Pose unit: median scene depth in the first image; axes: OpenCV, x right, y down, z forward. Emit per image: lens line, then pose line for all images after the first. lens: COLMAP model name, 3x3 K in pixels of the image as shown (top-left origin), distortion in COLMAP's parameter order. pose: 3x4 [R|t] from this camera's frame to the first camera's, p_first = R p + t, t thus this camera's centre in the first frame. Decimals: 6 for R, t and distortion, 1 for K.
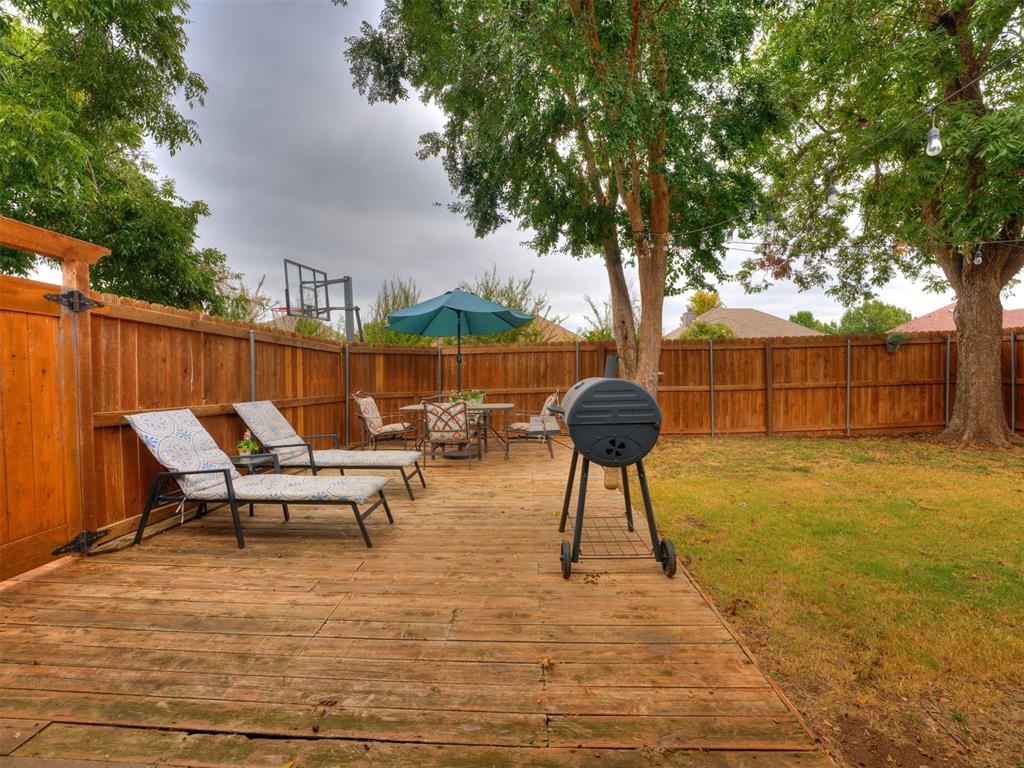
lens RADIAL K [[471.7, 0, 509.7], [0, 471.7, 381.1], [0, 0, 1]] dist [-0.026933, 0.001319]
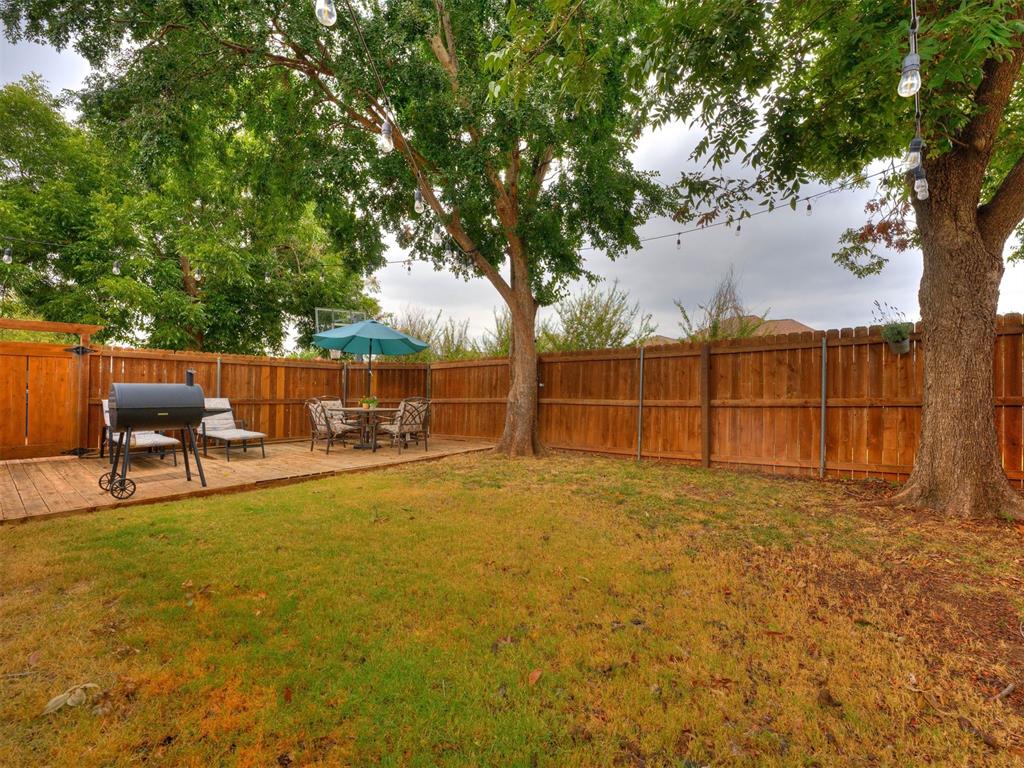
lens RADIAL K [[471.7, 0, 509.6], [0, 471.7, 386.4], [0, 0, 1]] dist [-0.026933, 0.001319]
pose [[0.782342, 0.006409, -0.622816, 0.783765], [-0.019279, 0.999717, -0.013930, 0.001071], [0.622550, 0.022905, 0.782244, 0.177528]]
